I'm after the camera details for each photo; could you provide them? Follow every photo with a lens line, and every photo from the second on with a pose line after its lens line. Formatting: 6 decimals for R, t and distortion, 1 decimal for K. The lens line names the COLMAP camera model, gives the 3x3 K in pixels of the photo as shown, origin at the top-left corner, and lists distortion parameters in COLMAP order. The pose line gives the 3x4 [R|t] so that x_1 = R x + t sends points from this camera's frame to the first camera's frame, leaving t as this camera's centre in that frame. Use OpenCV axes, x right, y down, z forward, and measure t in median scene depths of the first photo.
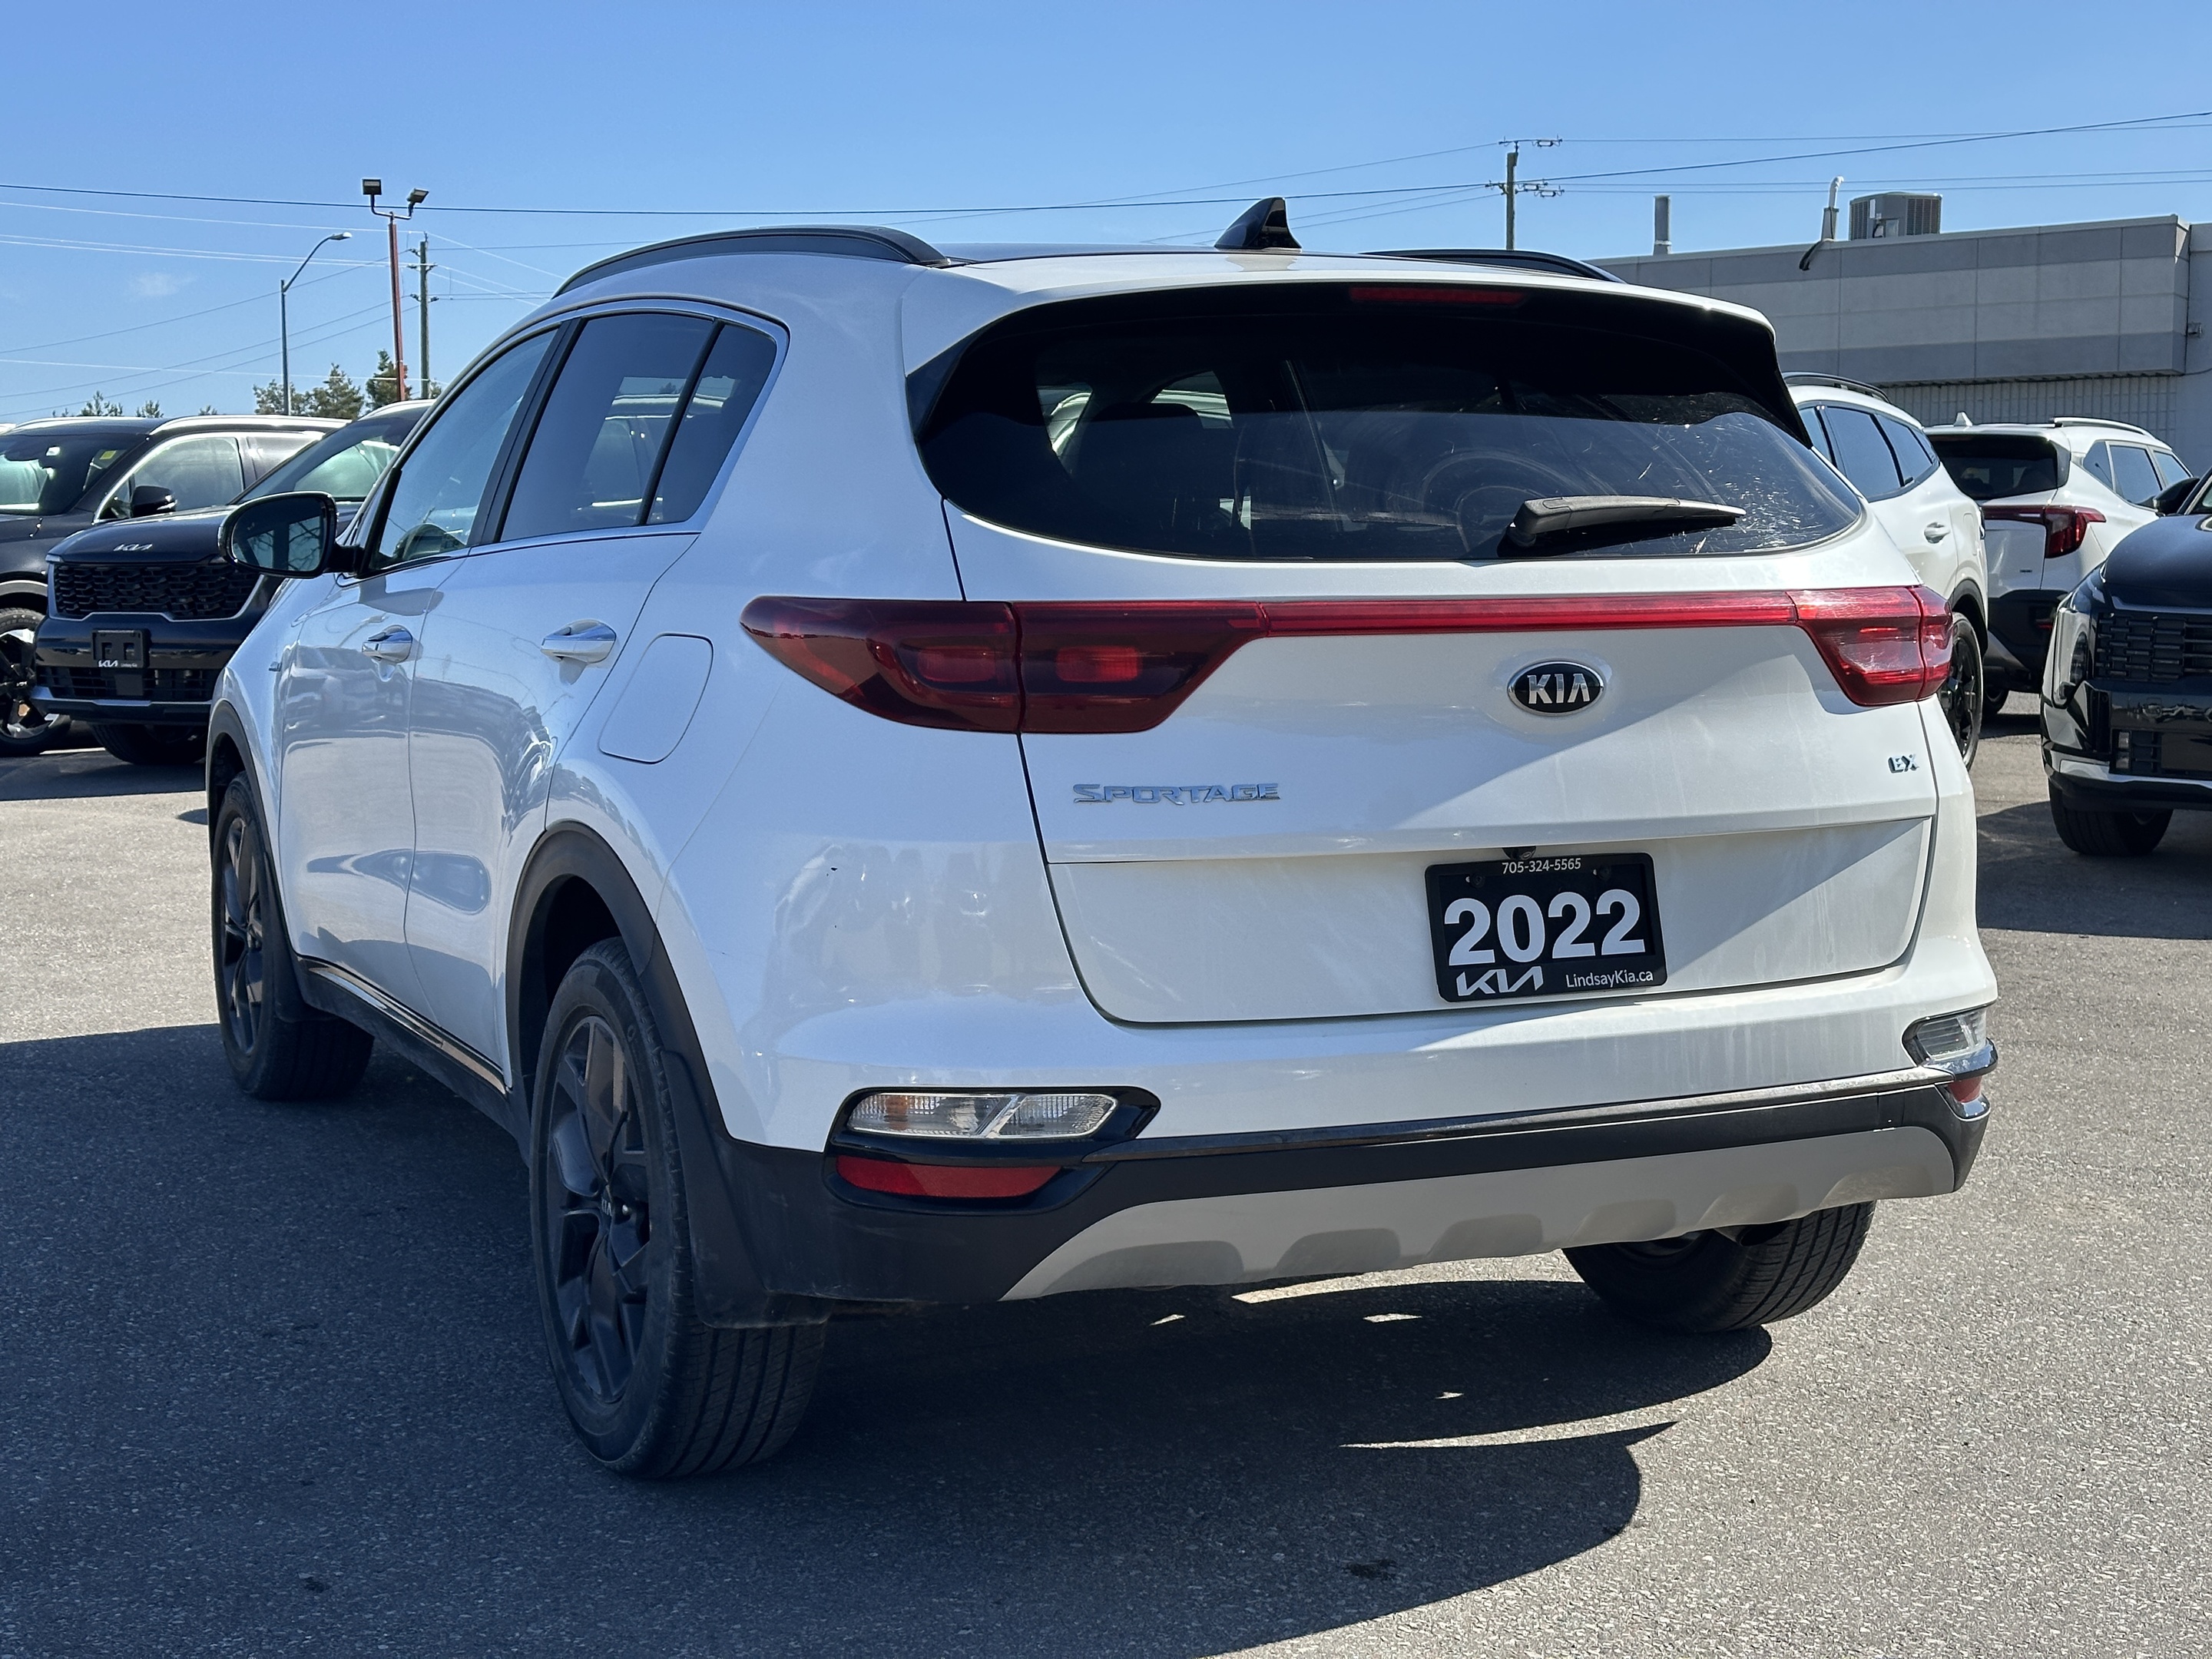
lens RADIAL K [[3091.2, 0, 1106.4], [0, 3091.2, 839.0], [0, 0, 1]] dist [0.188139, 0.000000]
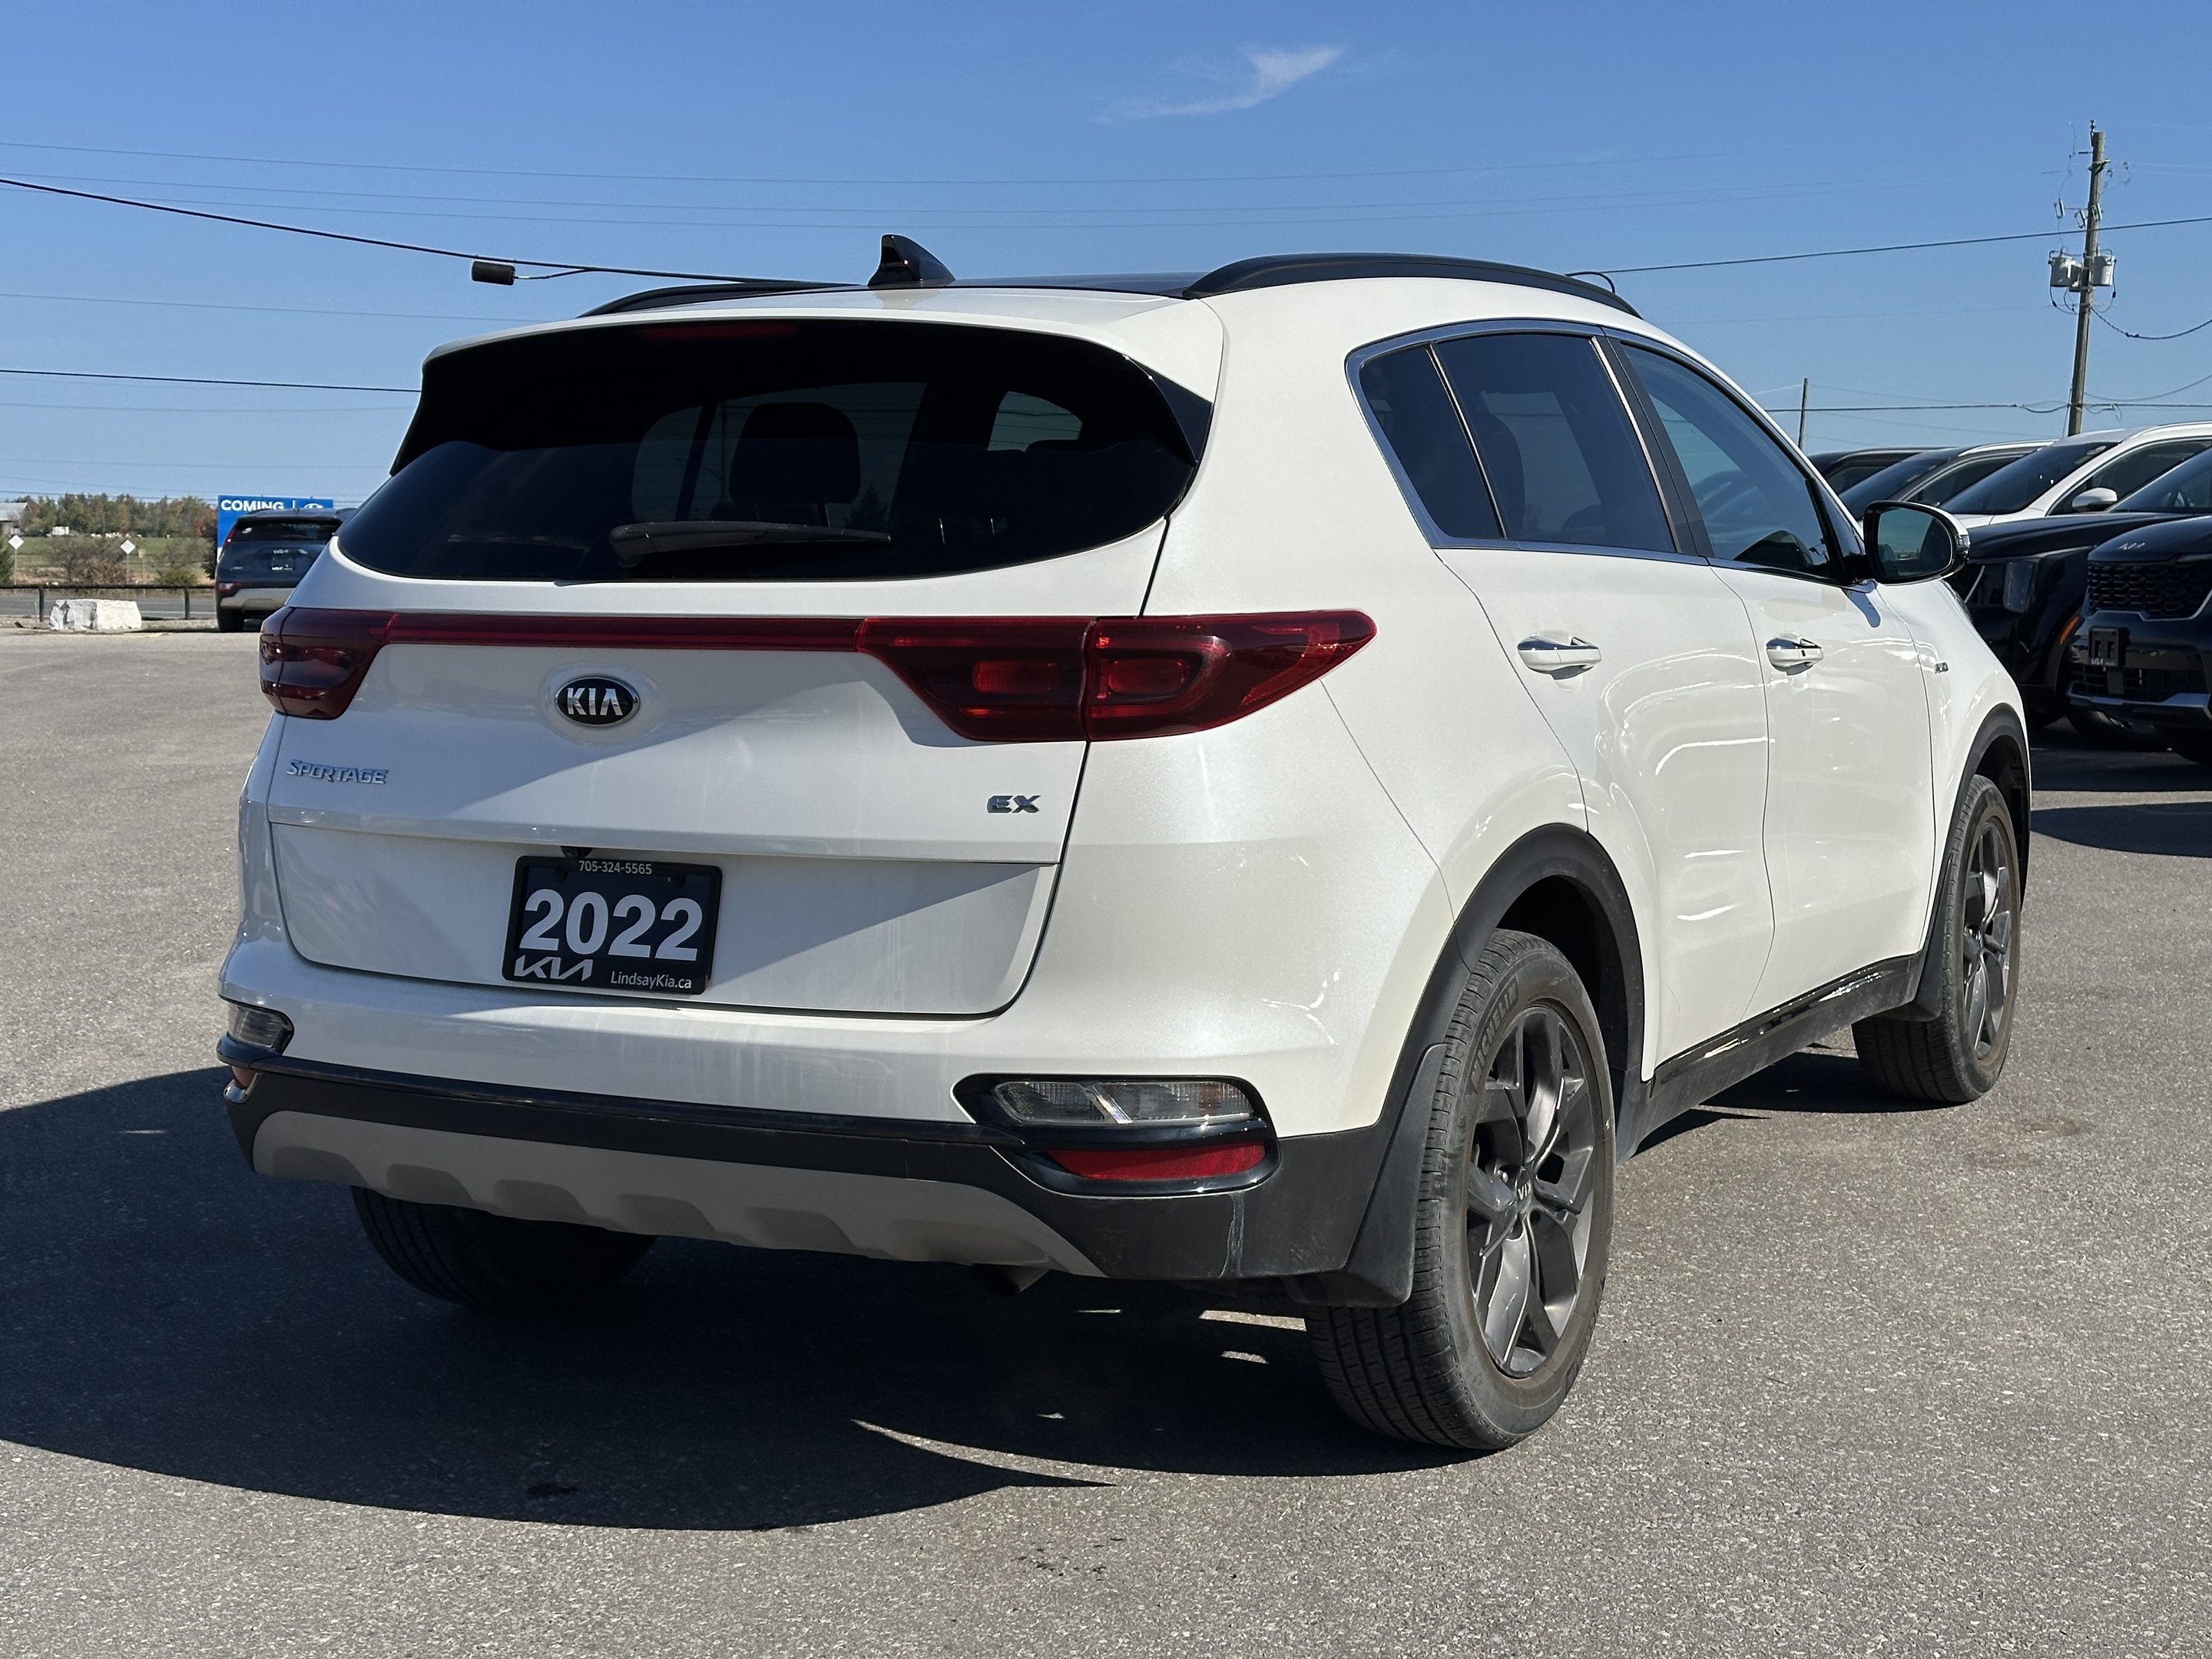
lens RADIAL K [[3091.2, 0, 1115.4], [0, 3091.2, 813.8], [0, 0, 1]] dist [0.188139, 0.000000]
pose [[0.561500, 0.071968, -0.824341, 1.124080], [-0.075620, 0.996505, 0.035490, -0.061082], [0.824014, 0.042409, 0.564980, 0.540747]]
